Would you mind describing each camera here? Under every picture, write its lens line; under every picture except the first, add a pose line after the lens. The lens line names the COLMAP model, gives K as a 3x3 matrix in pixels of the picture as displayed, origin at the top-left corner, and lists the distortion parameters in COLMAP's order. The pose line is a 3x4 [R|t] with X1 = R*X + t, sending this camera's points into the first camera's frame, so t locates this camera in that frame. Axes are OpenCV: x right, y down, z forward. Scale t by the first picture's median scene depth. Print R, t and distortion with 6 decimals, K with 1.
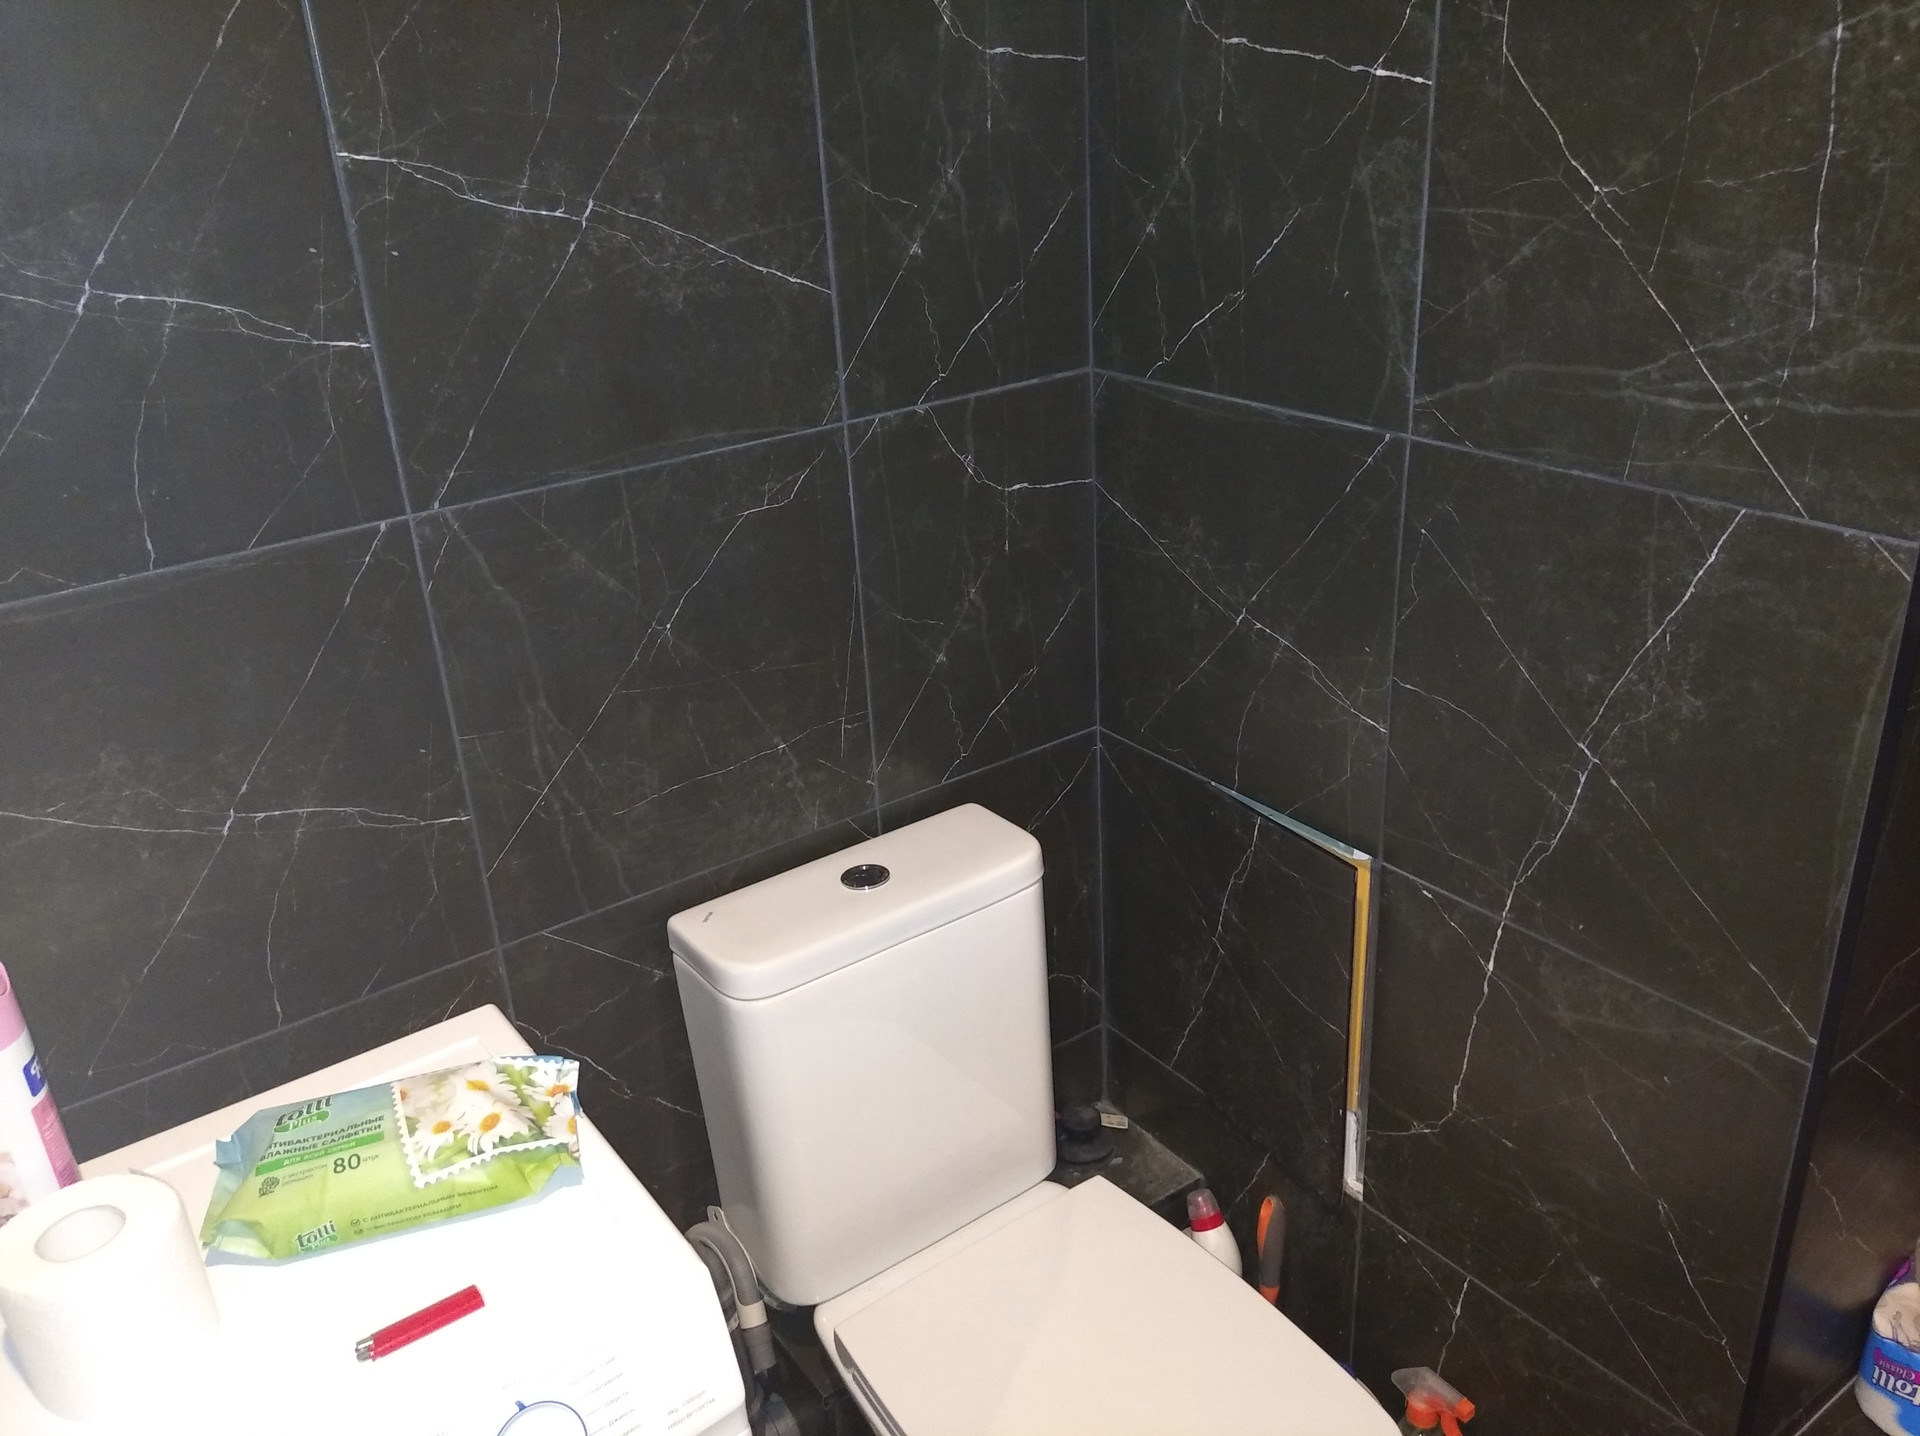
lens RADIAL K [[1582.8, 0, 959.4], [0, 1582.8, 716.2], [0, 0, 1]] dist [0.074139, -0.106659]
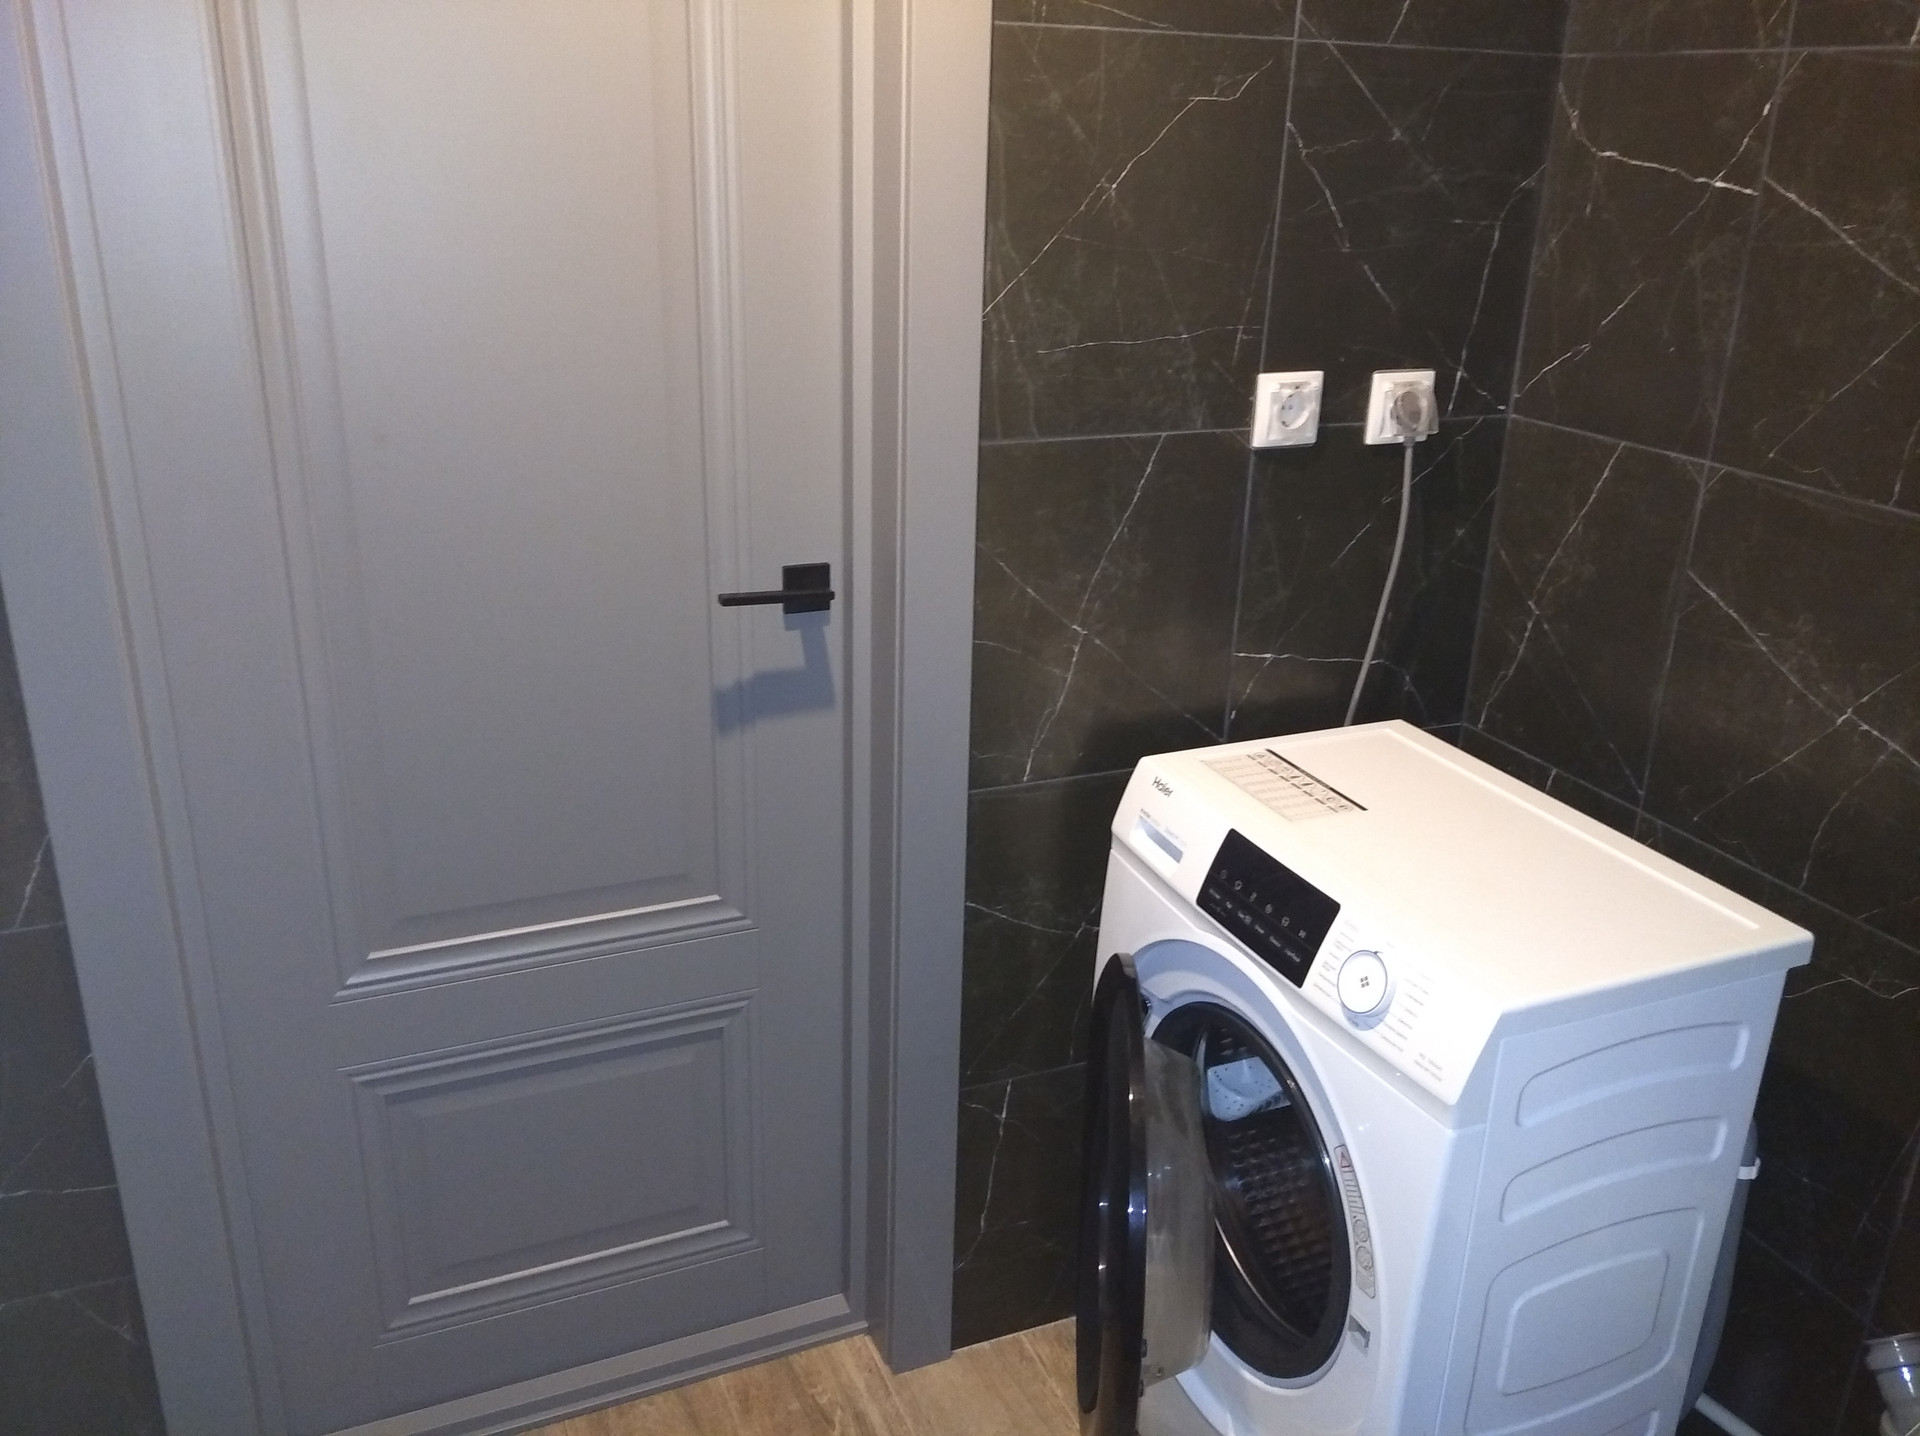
lens RADIAL K [[1582.8, 0, 969.1], [0, 1582.8, 716.1], [0, 0, 1]] dist [0.074139, -0.106659]
pose [[-0.203982, 0.393504, -0.896407, 0.745265], [-0.425113, 0.789218, 0.443186, -0.183139], [0.881856, 0.471476, 0.006298, 0.351118]]
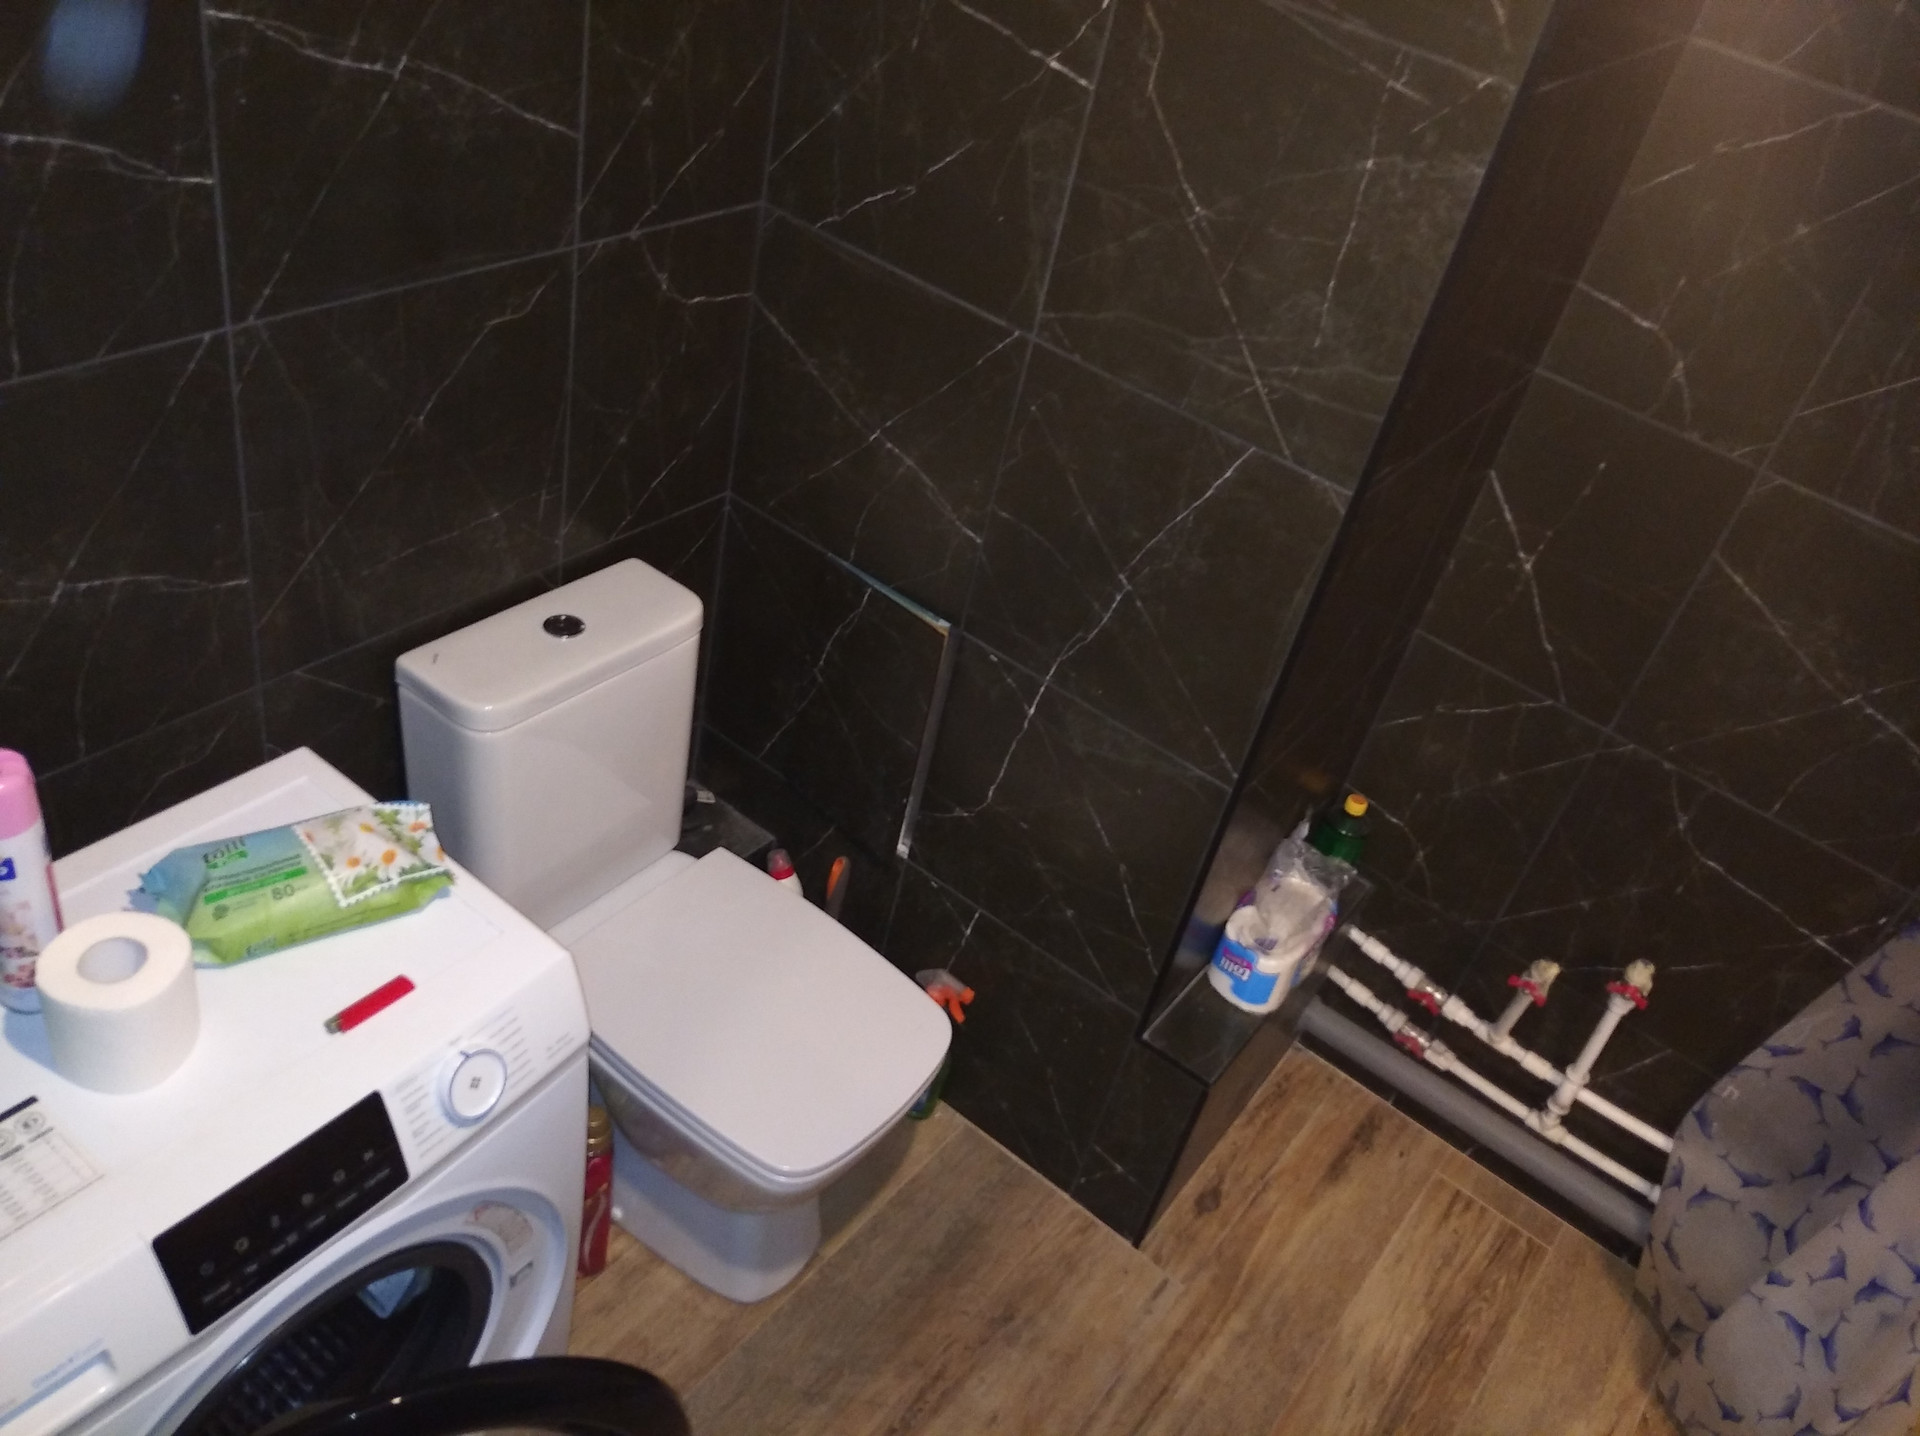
lens RADIAL K [[1582.8, 0, 963.4], [0, 1582.8, 719.8], [0, 0, 1]] dist [0.074139, -0.106659]
pose [[0.921340, 0.006683, 0.388700, -0.280500], [-0.103617, 0.967904, 0.228965, -0.157052], [-0.374694, -0.251231, 0.892461, -0.247582]]
